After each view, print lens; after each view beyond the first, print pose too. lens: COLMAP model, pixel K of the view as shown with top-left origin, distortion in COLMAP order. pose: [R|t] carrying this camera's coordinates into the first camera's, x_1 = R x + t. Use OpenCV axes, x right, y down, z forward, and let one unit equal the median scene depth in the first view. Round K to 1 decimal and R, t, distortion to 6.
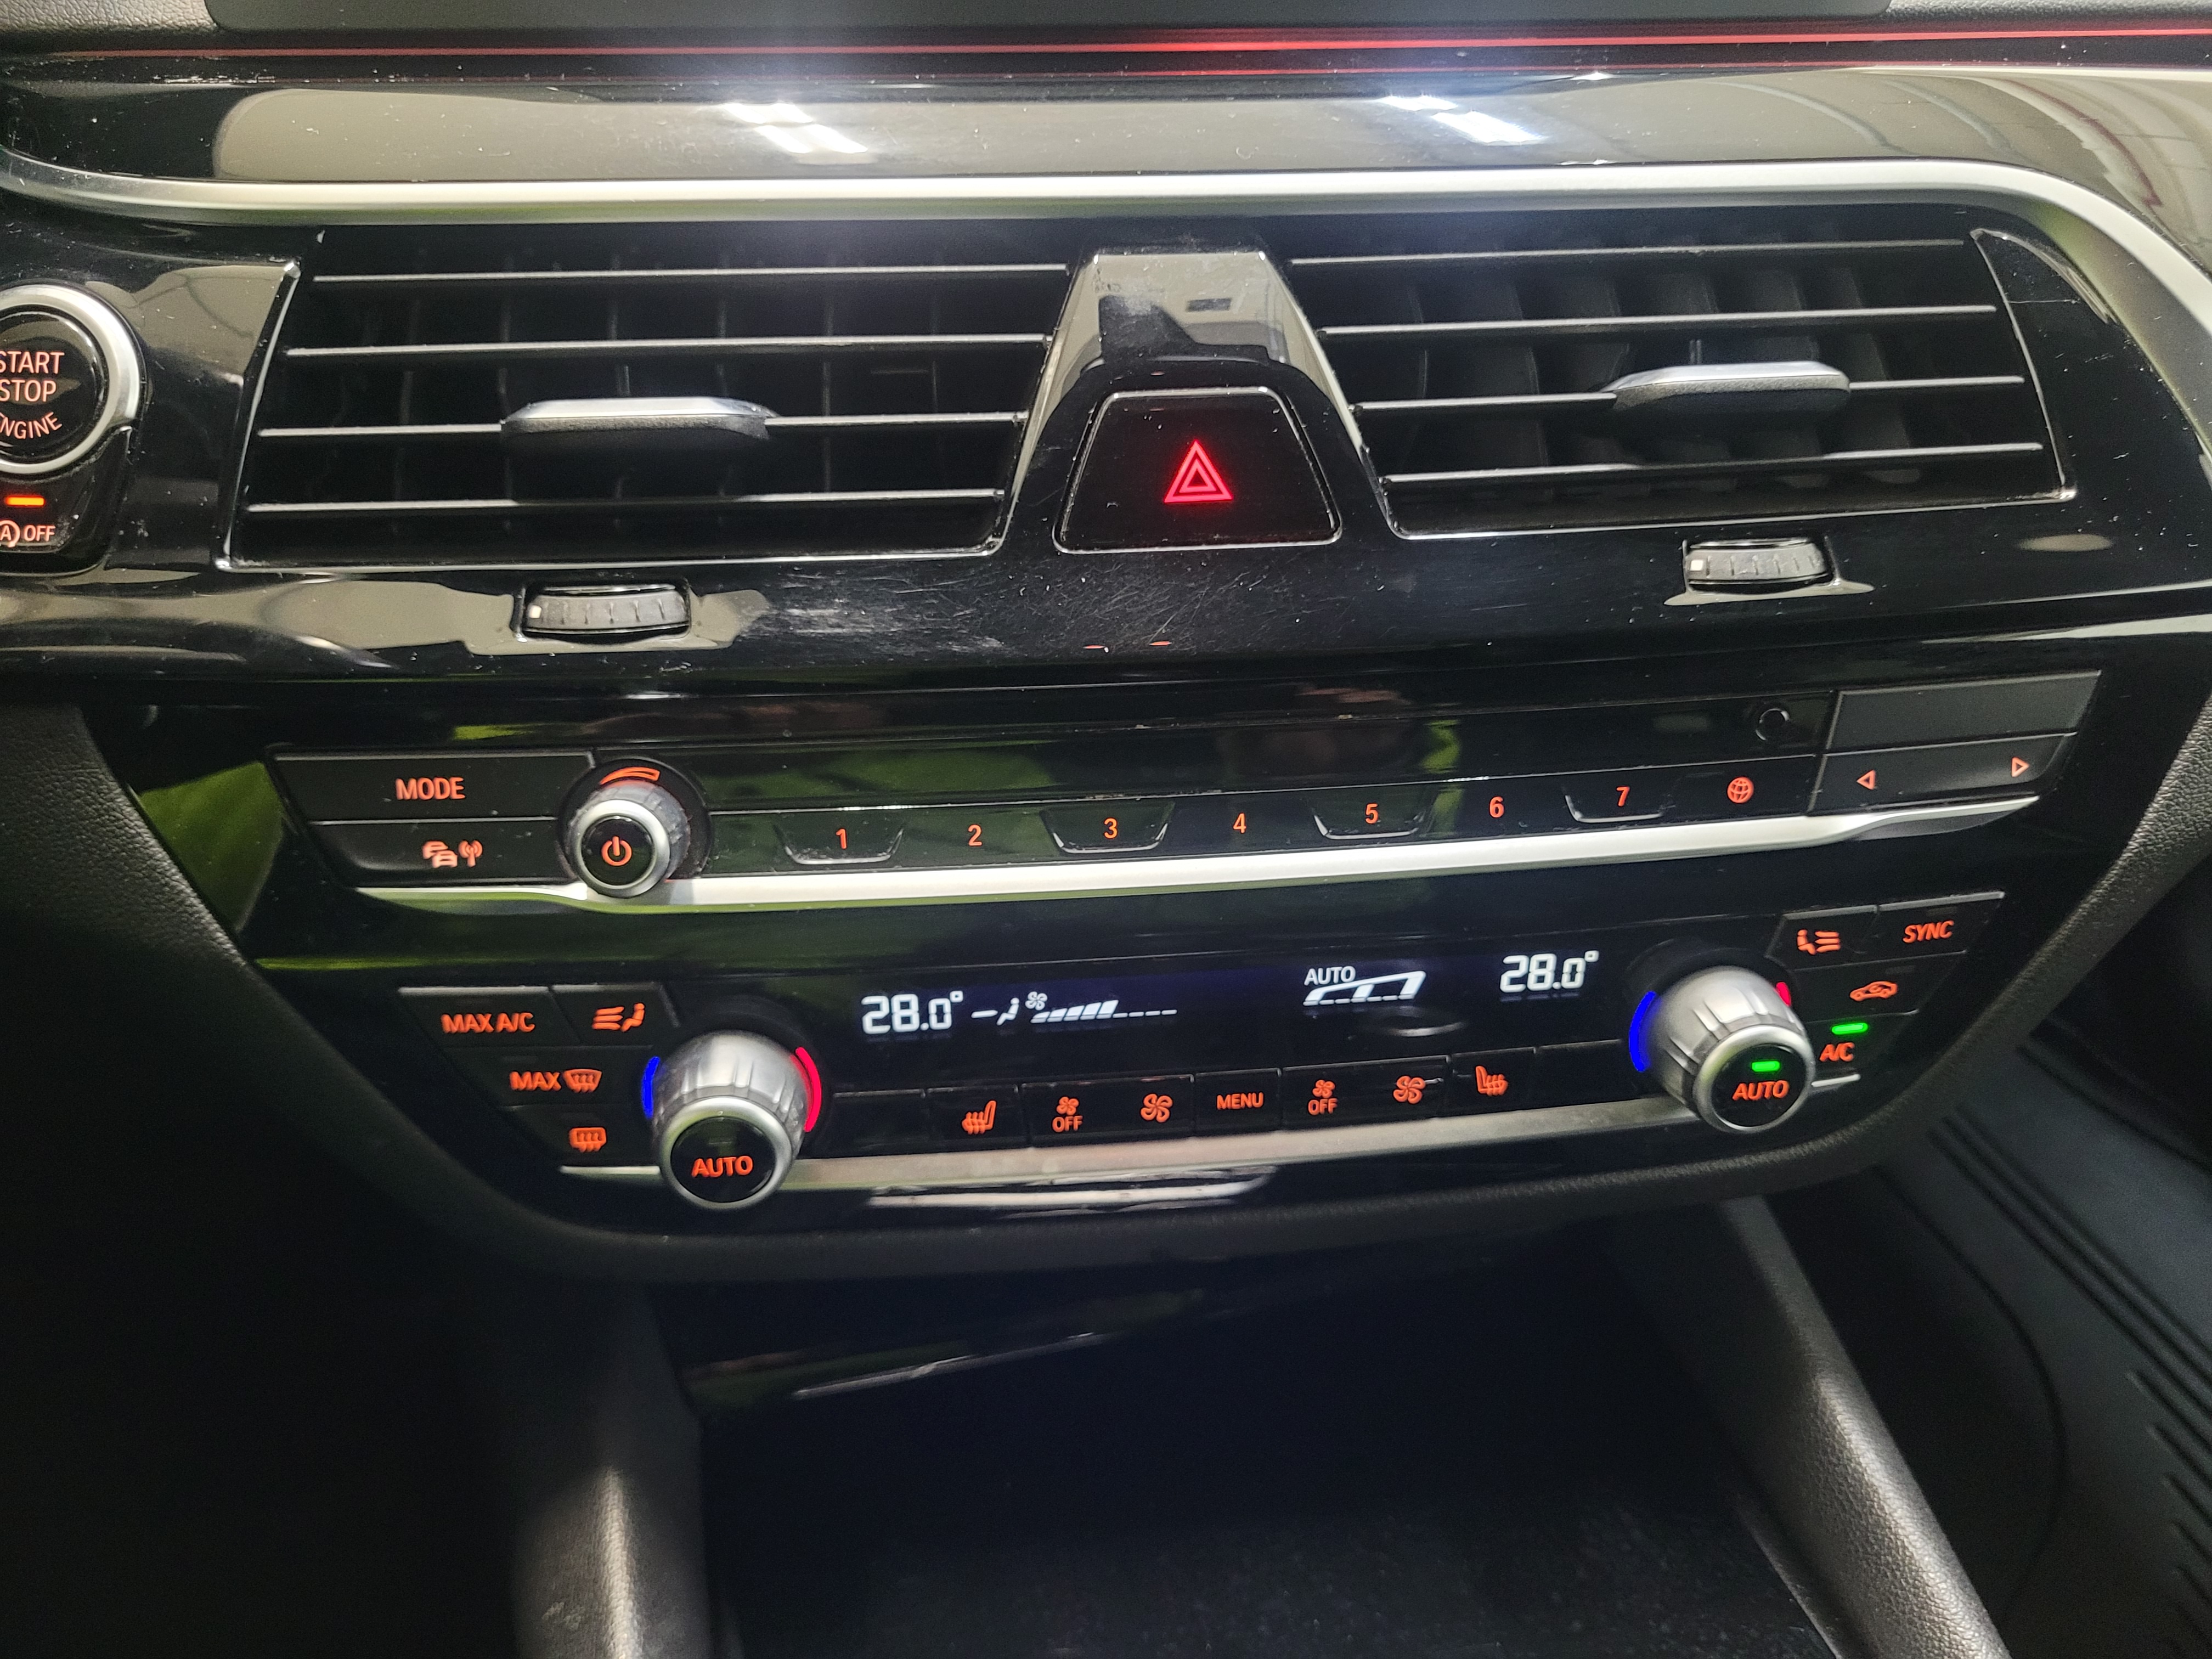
lens RADIAL K [[1738.1, 0, 1099.1], [0, 1738.1, 834.0], [0, 0, 1]] dist [-0.001595, -0.005251]
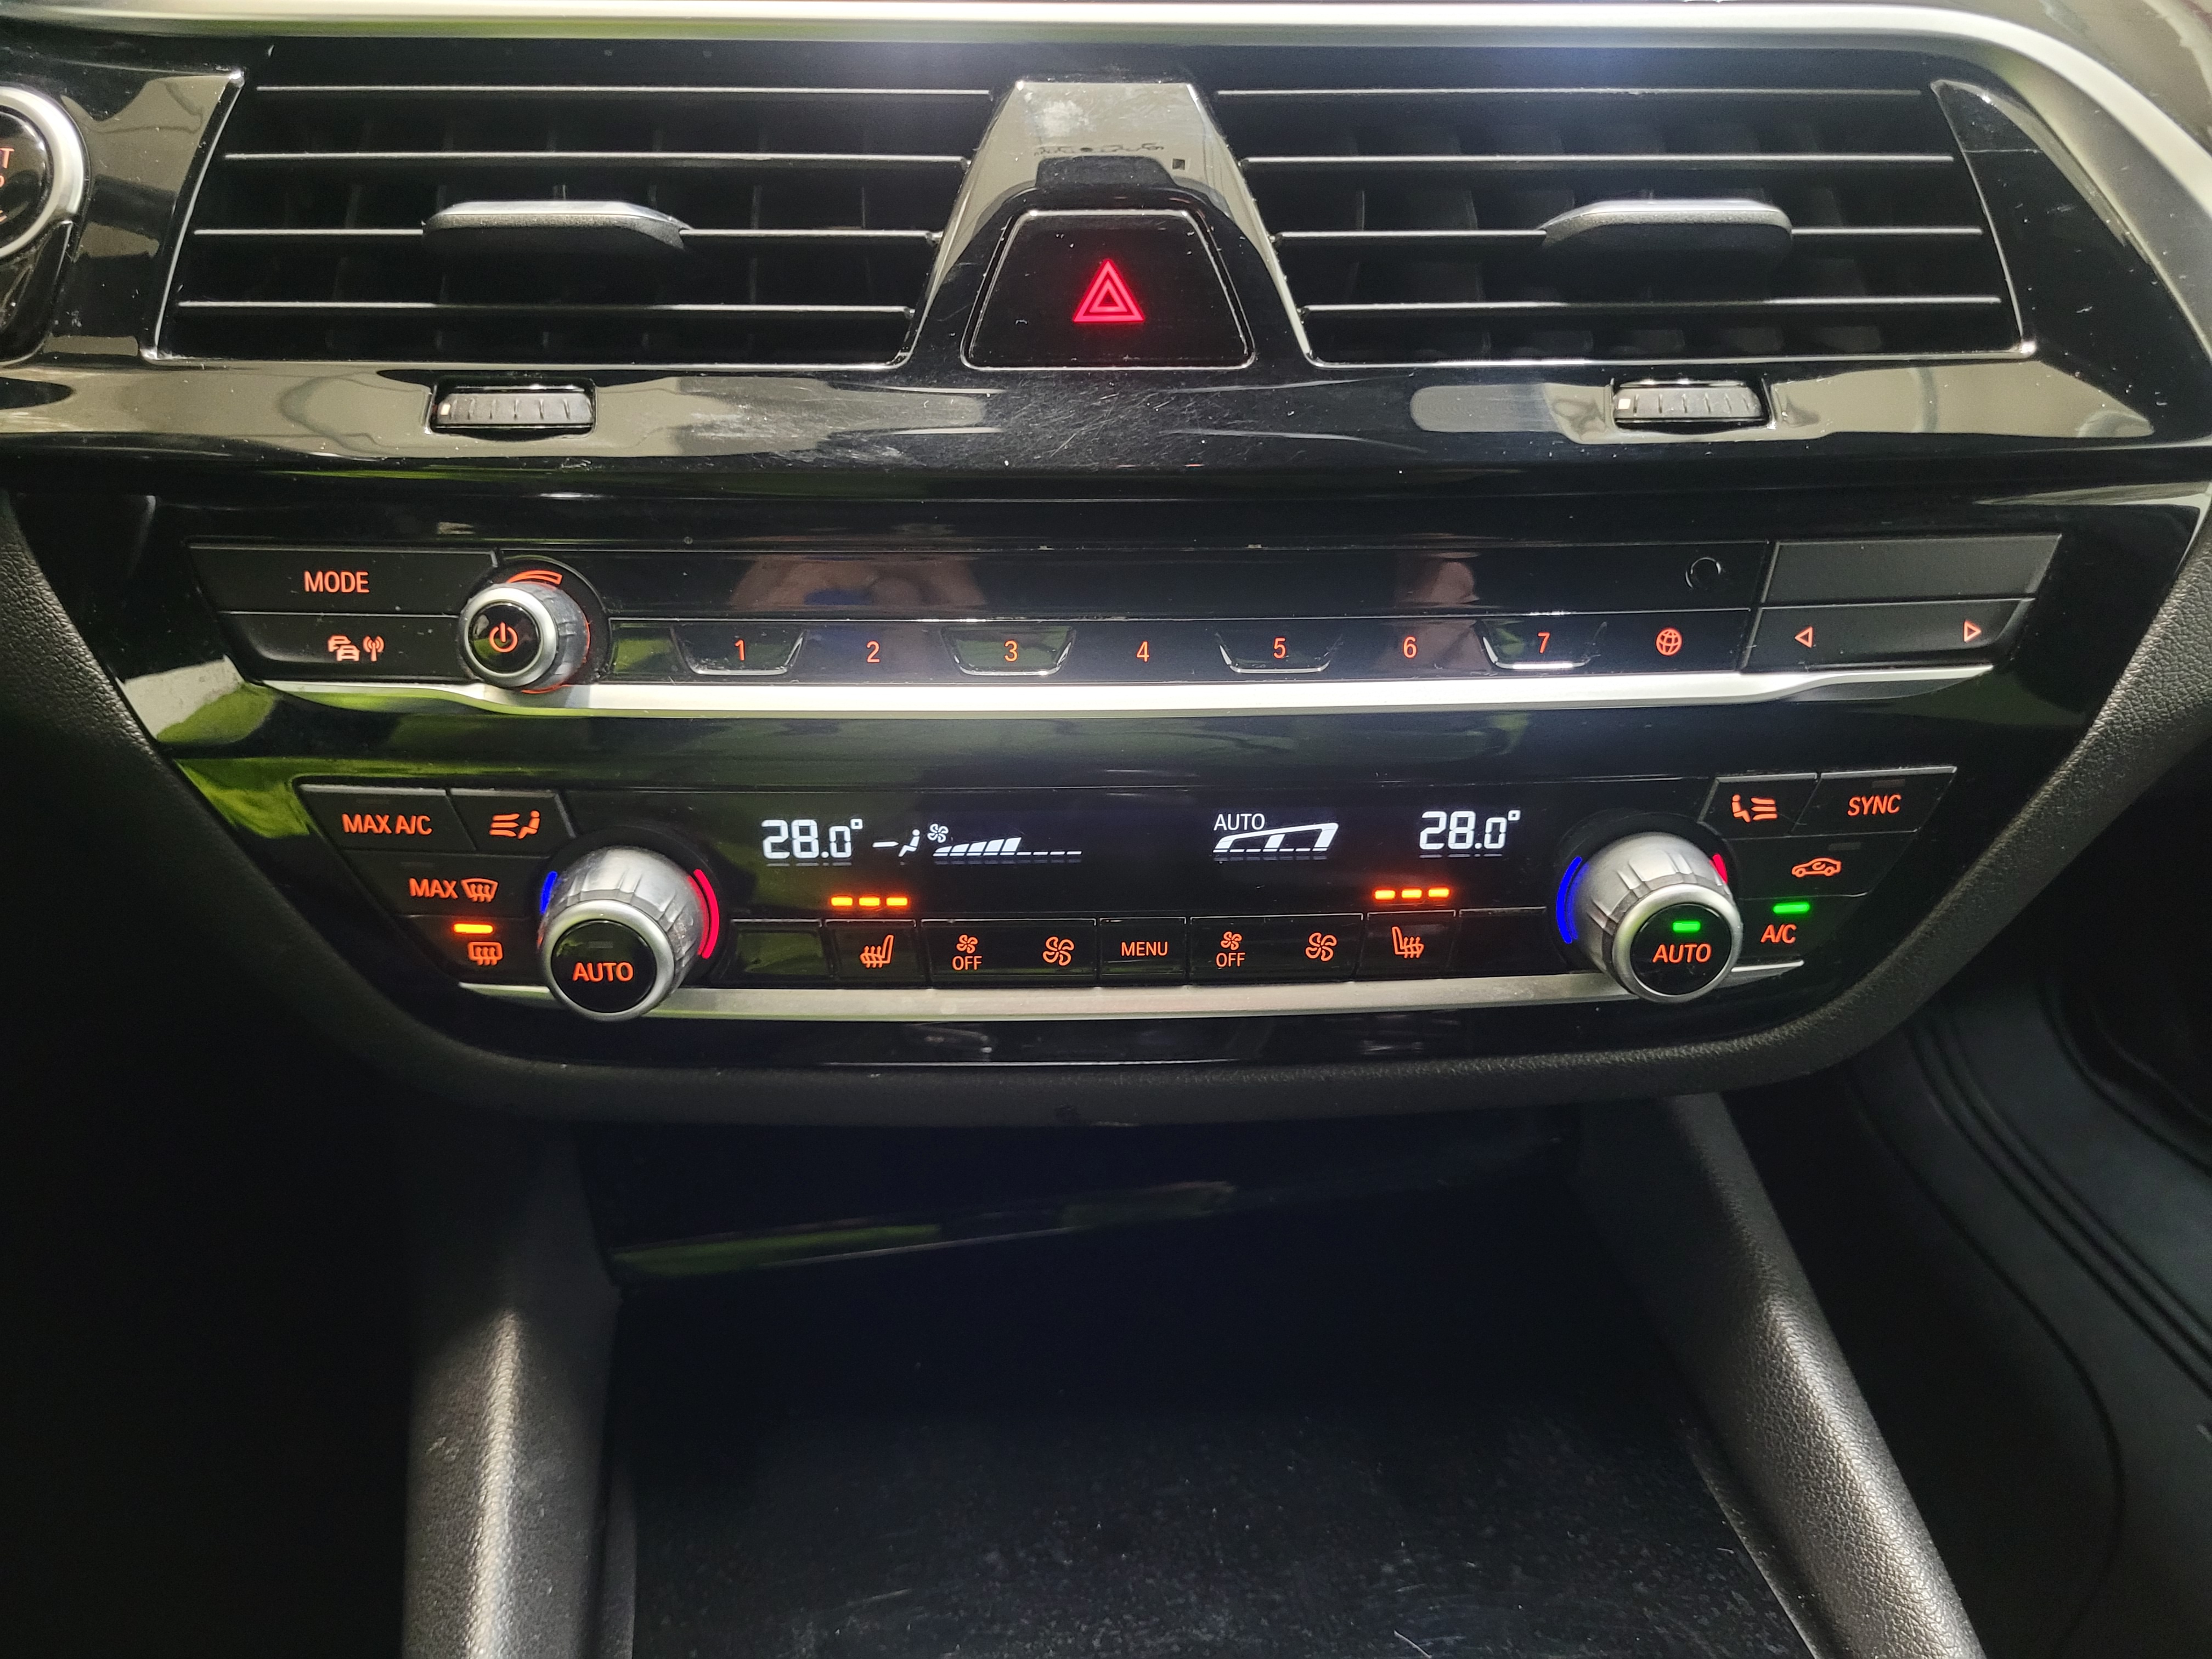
lens RADIAL K [[1729.8, 0, 1106.0], [0, 1729.8, 829.5], [0, 0, 1]] dist [0.010599, -0.018396]
pose [[0.997327, 0.037113, -0.062948, 0.123900], [-0.039974, 0.998195, -0.044821, 0.137339], [0.061171, 0.047217, 0.997010, 0.026821]]
